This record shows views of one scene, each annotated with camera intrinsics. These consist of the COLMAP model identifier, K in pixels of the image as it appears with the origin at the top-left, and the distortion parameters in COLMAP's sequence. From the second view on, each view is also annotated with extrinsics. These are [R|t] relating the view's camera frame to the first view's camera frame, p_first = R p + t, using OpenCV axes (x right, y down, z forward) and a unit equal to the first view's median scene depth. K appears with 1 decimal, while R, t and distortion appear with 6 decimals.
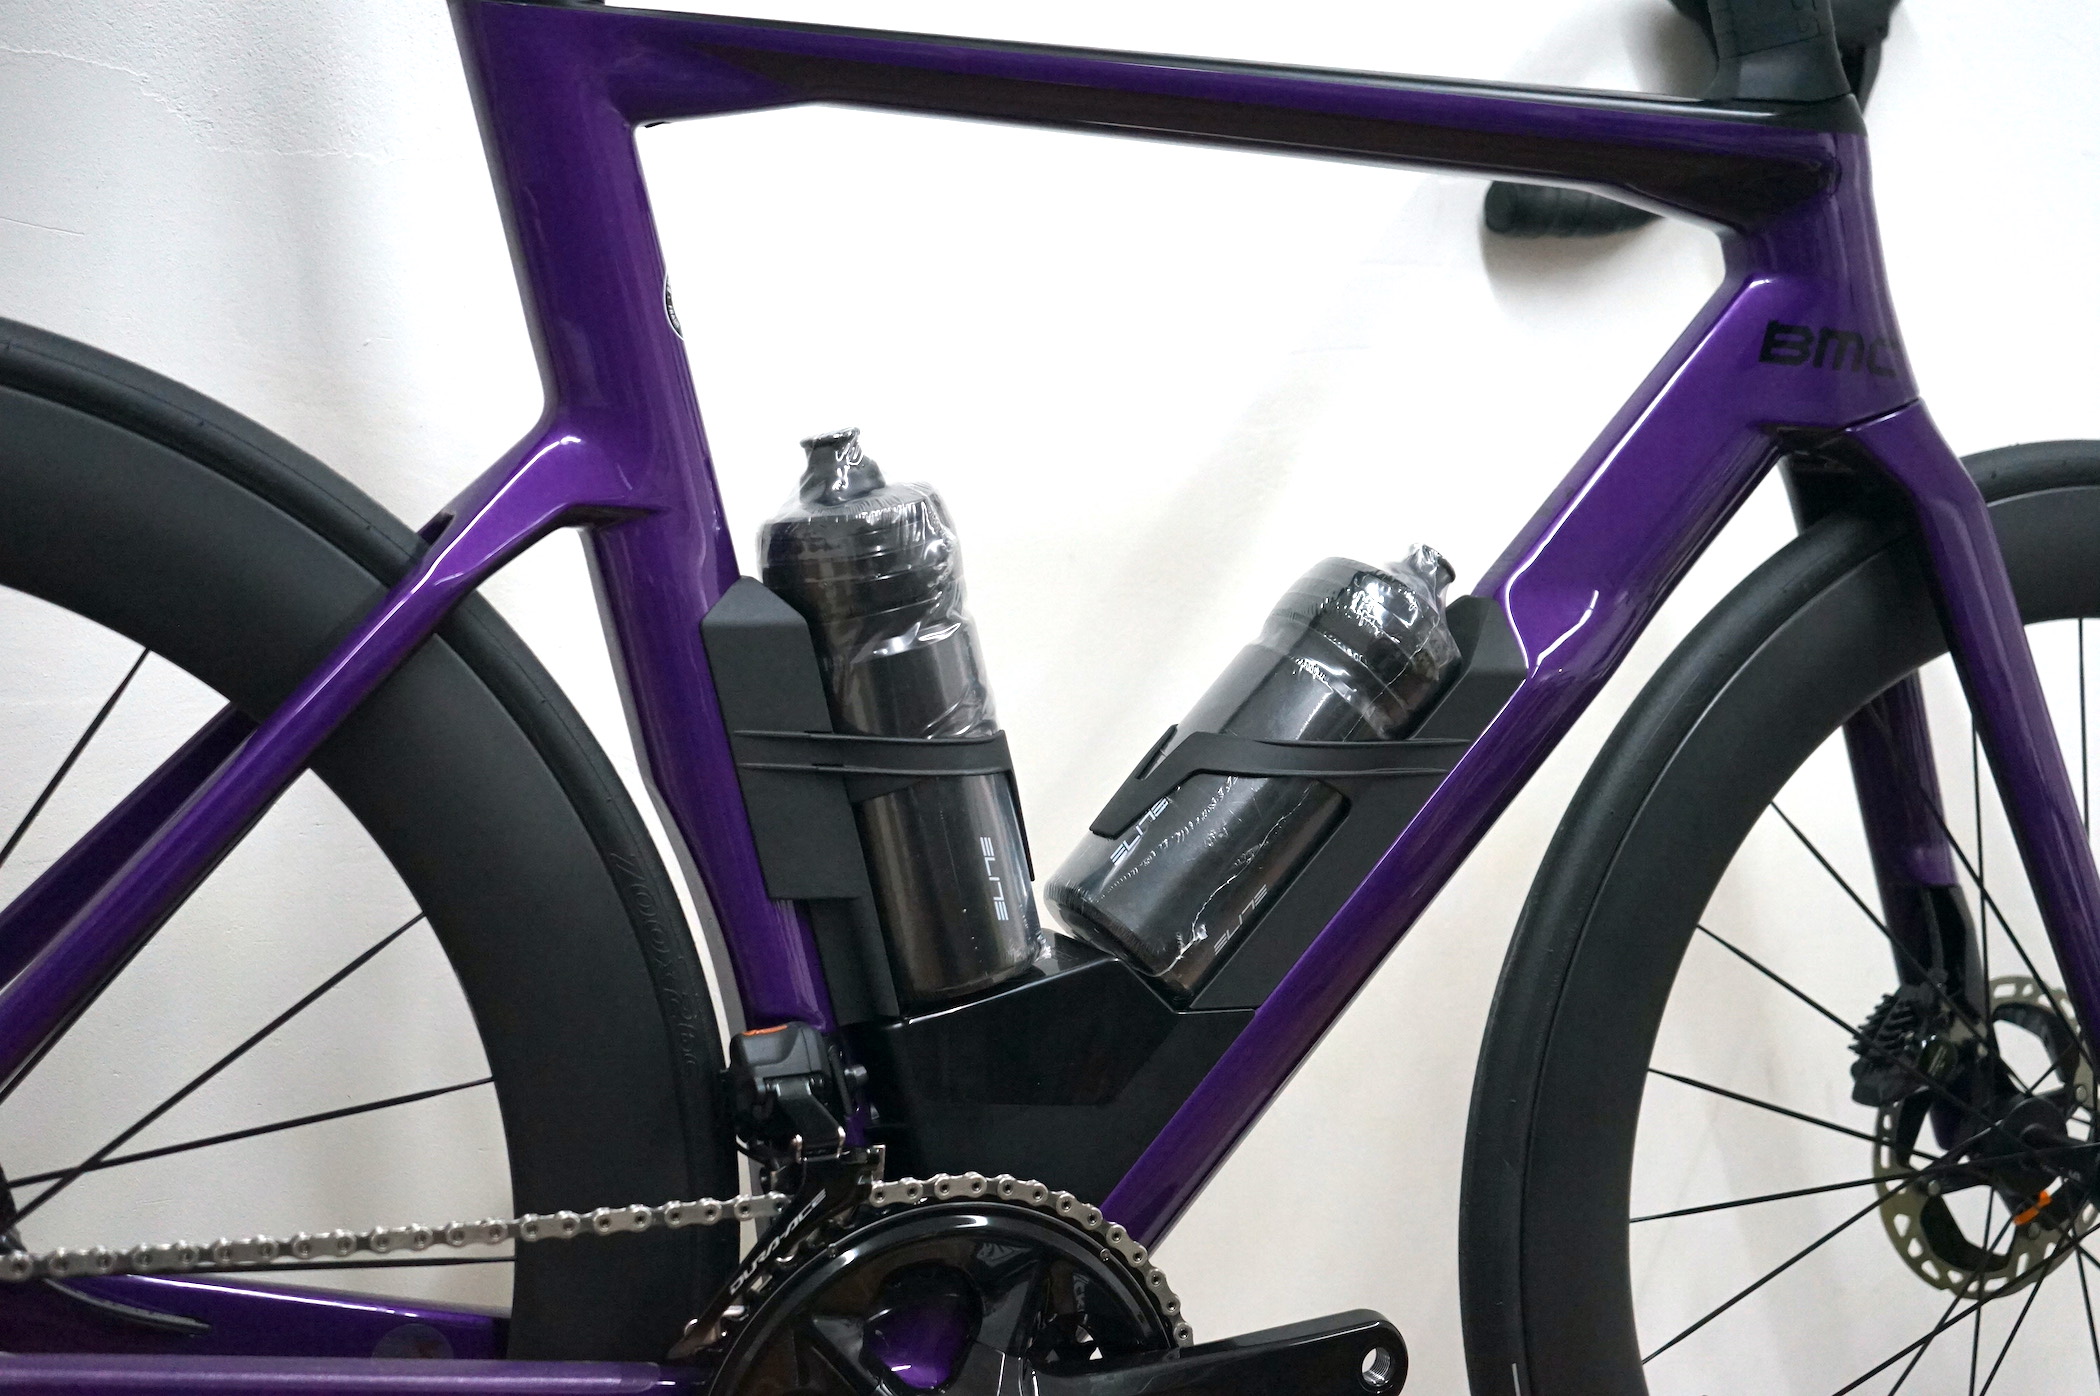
lens RADIAL K [[2768.5, 0, 1036.6], [0, 2768.5, 678.1], [0, 0, 1]] dist [0.001293, 0.000000]
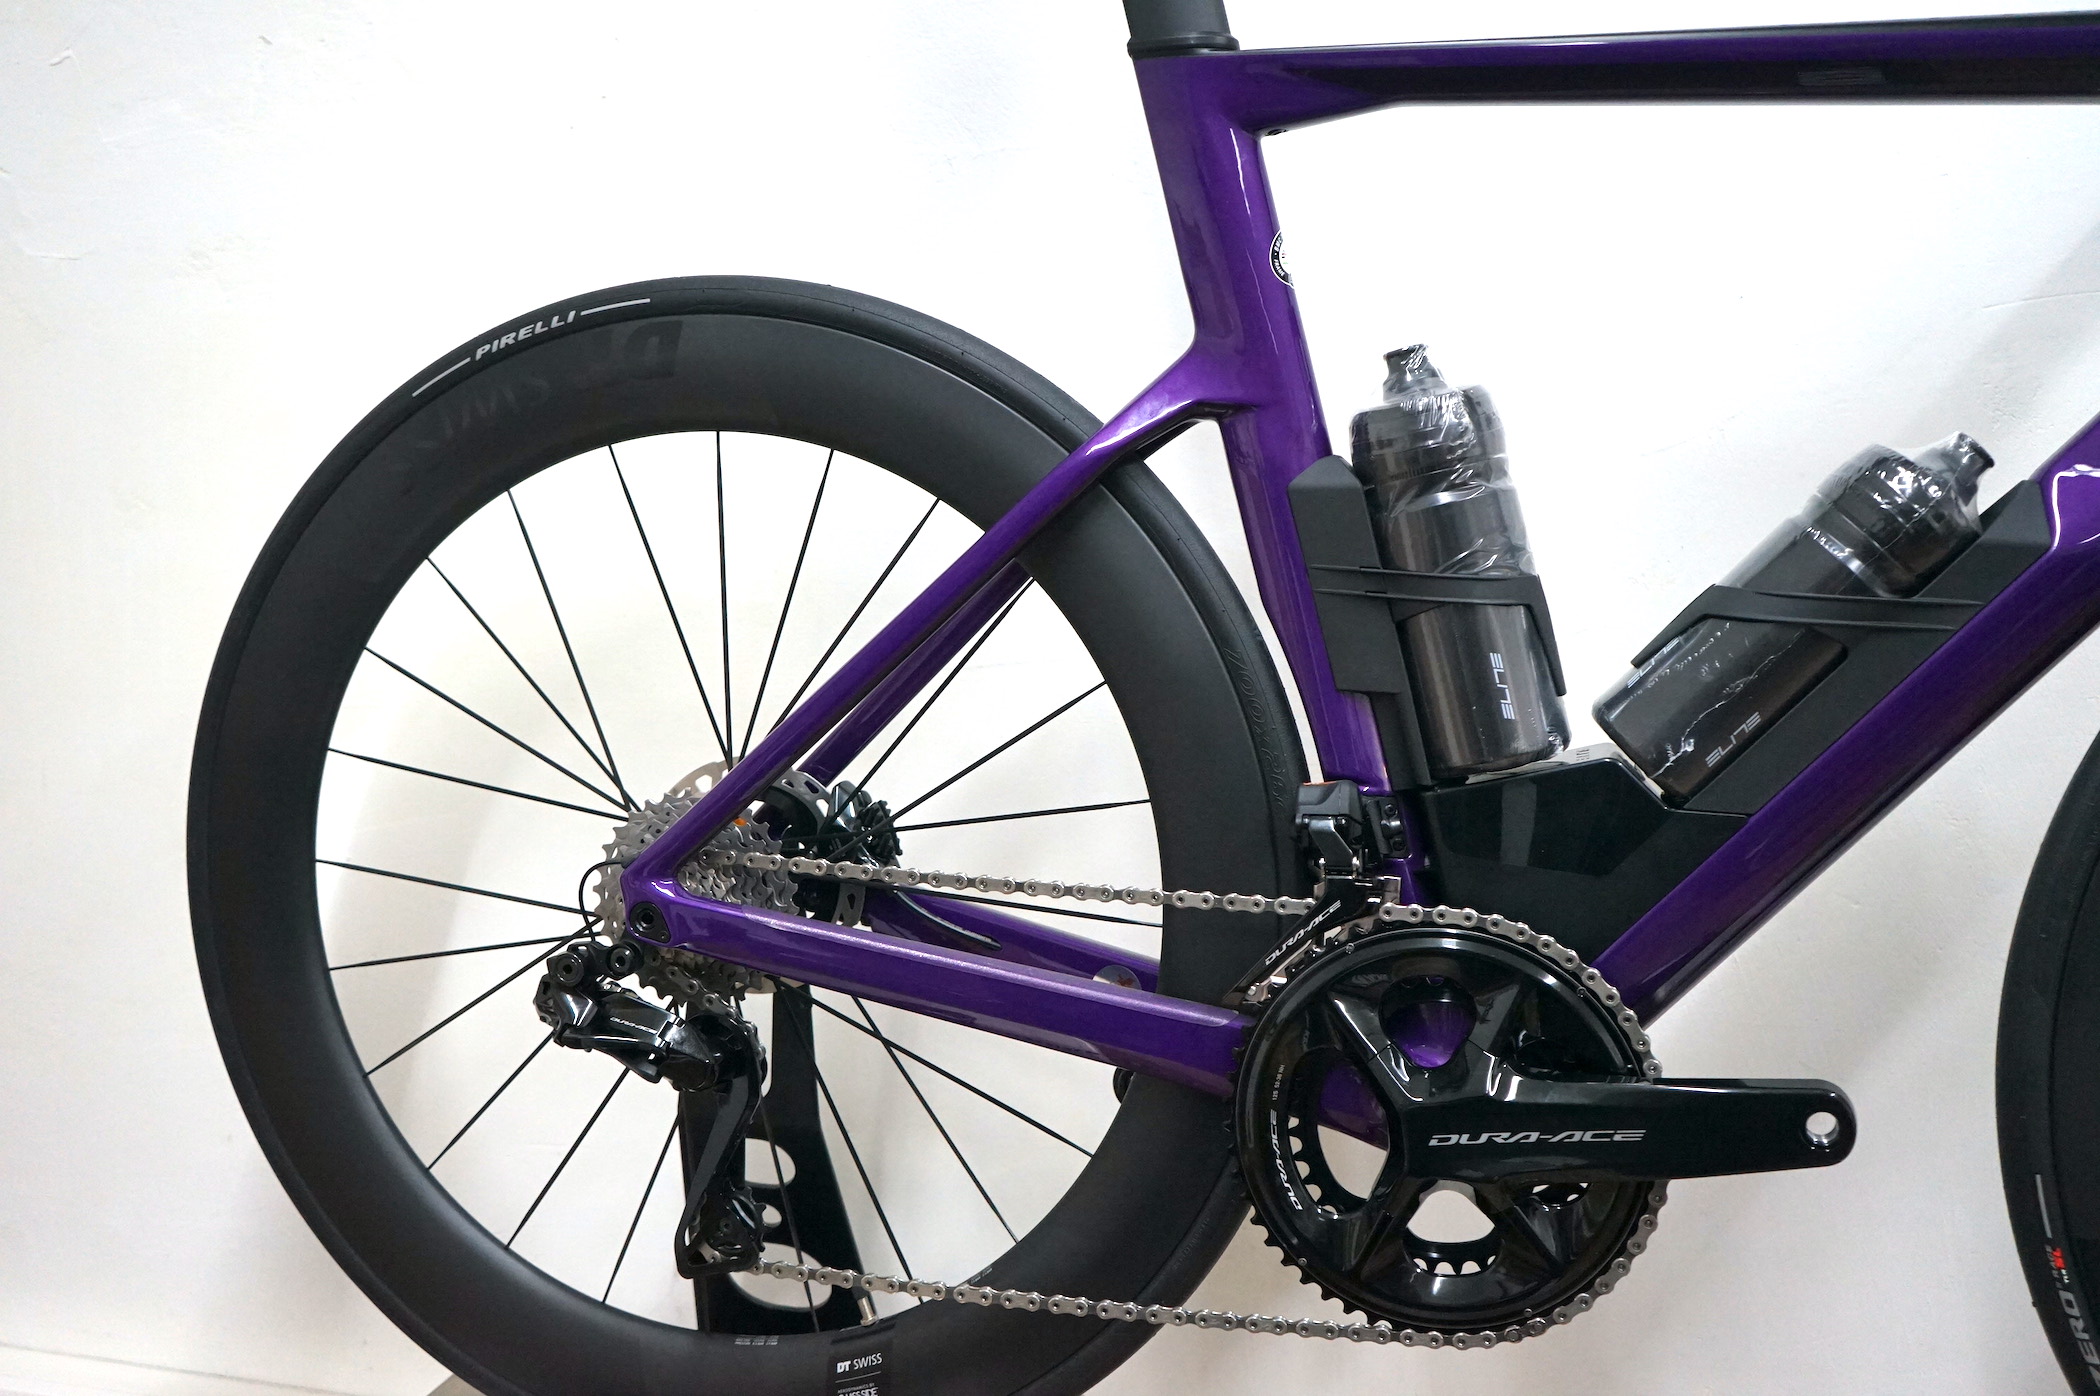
lens RADIAL K [[2081.4, 0, 1031.7], [0, 2081.4, 698.9], [0, 0, 1]] dist [-0.016558, 0.000000]
pose [[0.761668, 0.048771, -0.646129, 0.431983], [-0.050978, 0.998583, 0.015281, 0.072538], [0.645959, 0.021300, 0.763075, 0.112156]]
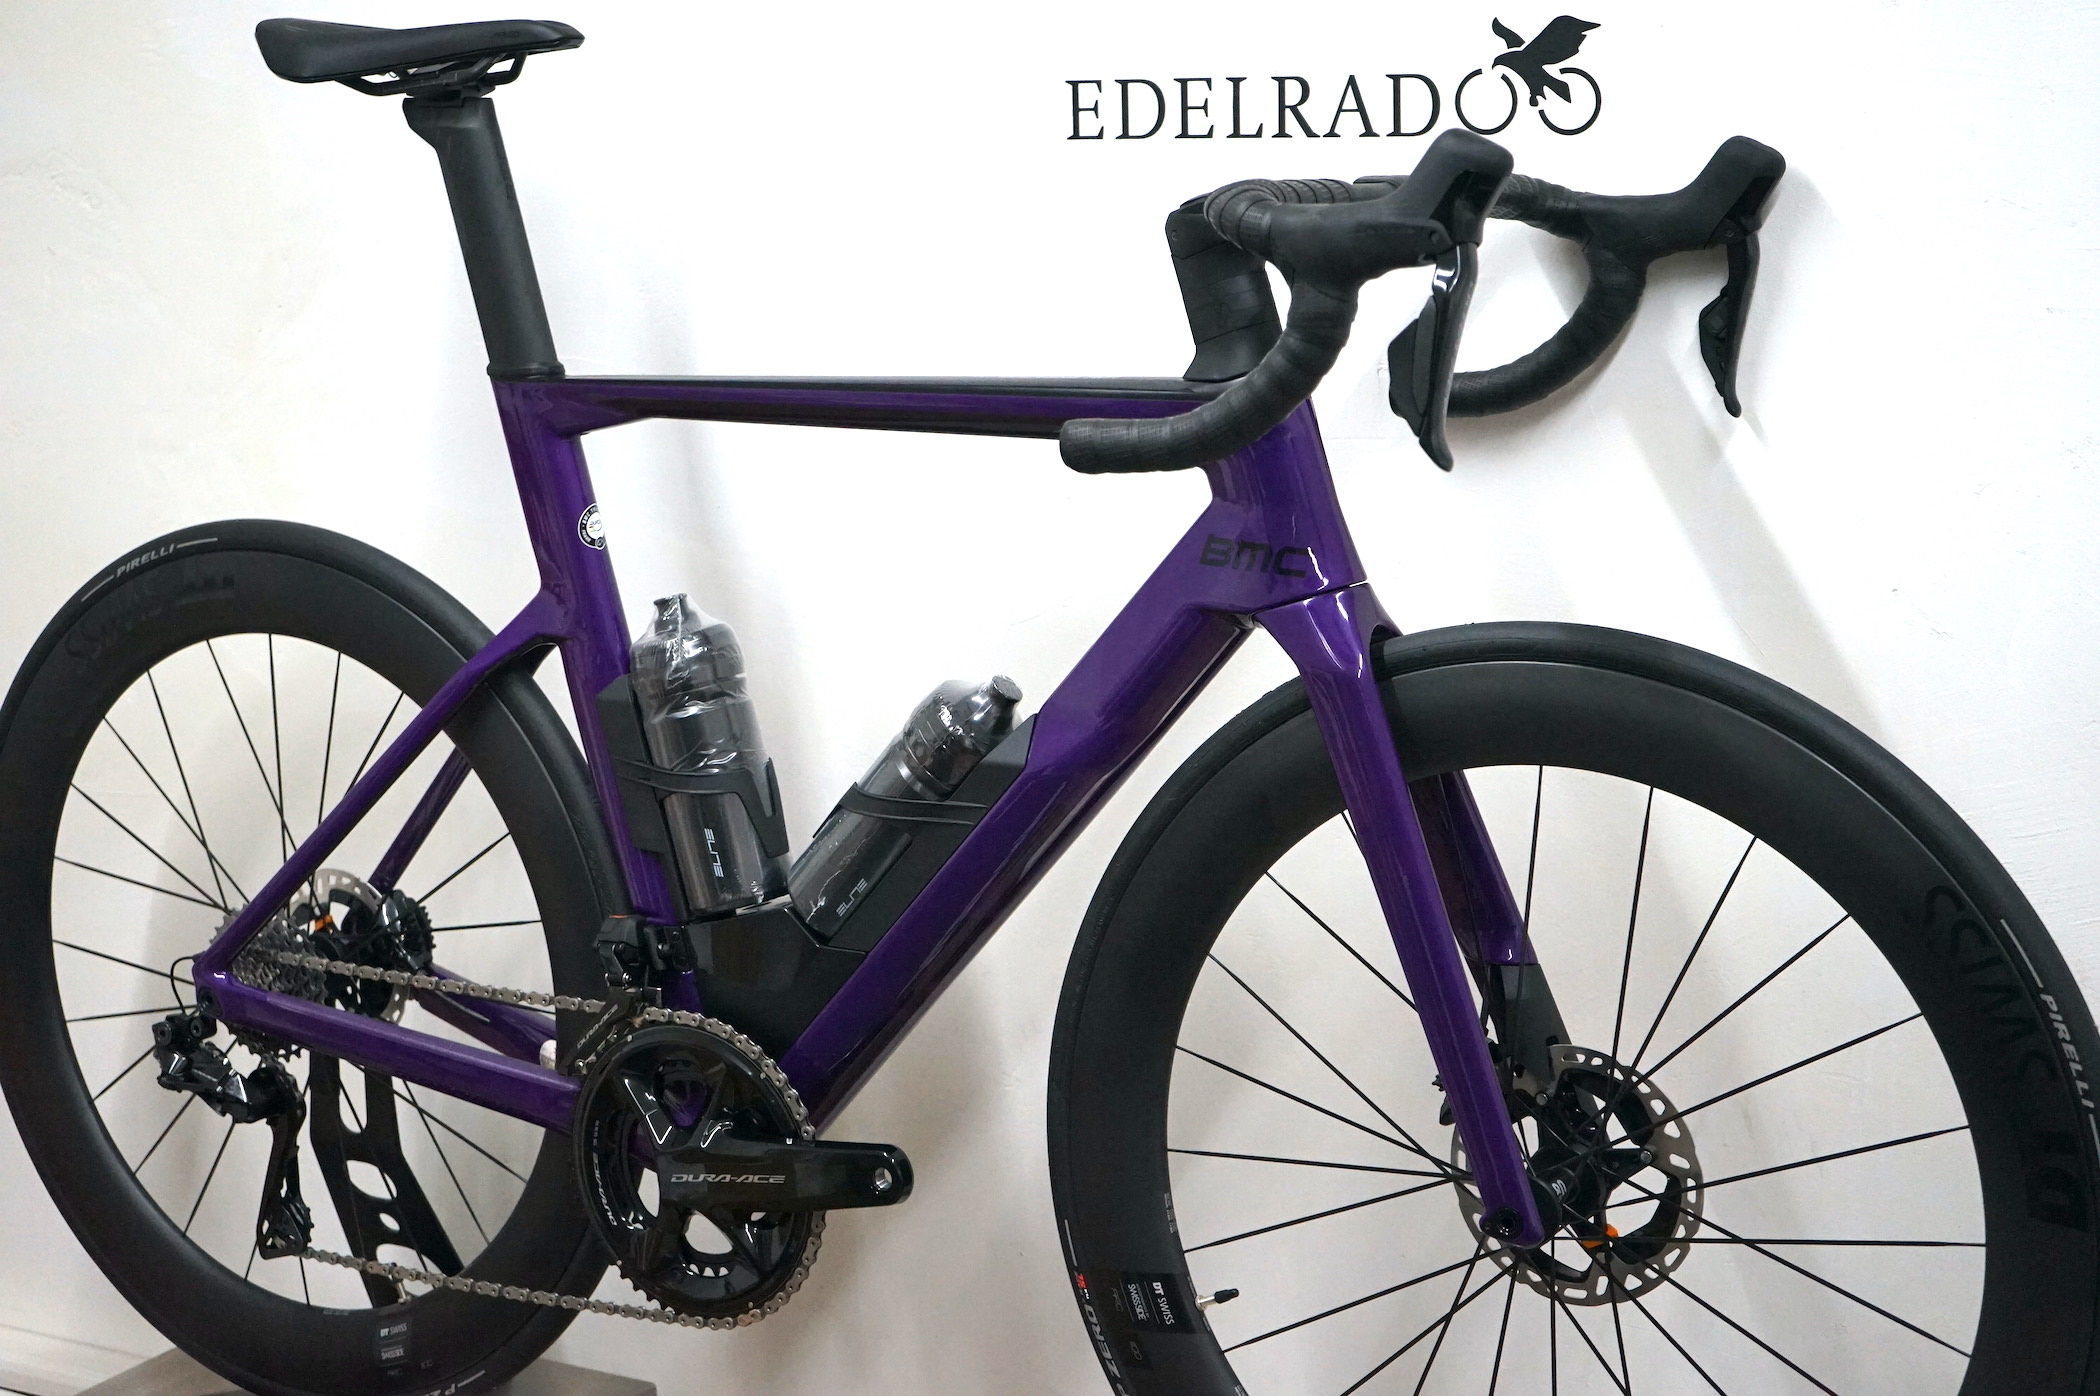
lens RADIAL K [[3536.2, 0, 1055.5], [0, 3536.2, 701.5], [0, 0, 1]] dist [-0.110399, 0.000000]
pose [[0.553767, 0.092069, -0.827566, 1.909504], [-0.027857, 0.995360, 0.092096, -0.231435], [0.832206, -0.027946, 0.553762, -0.066923]]
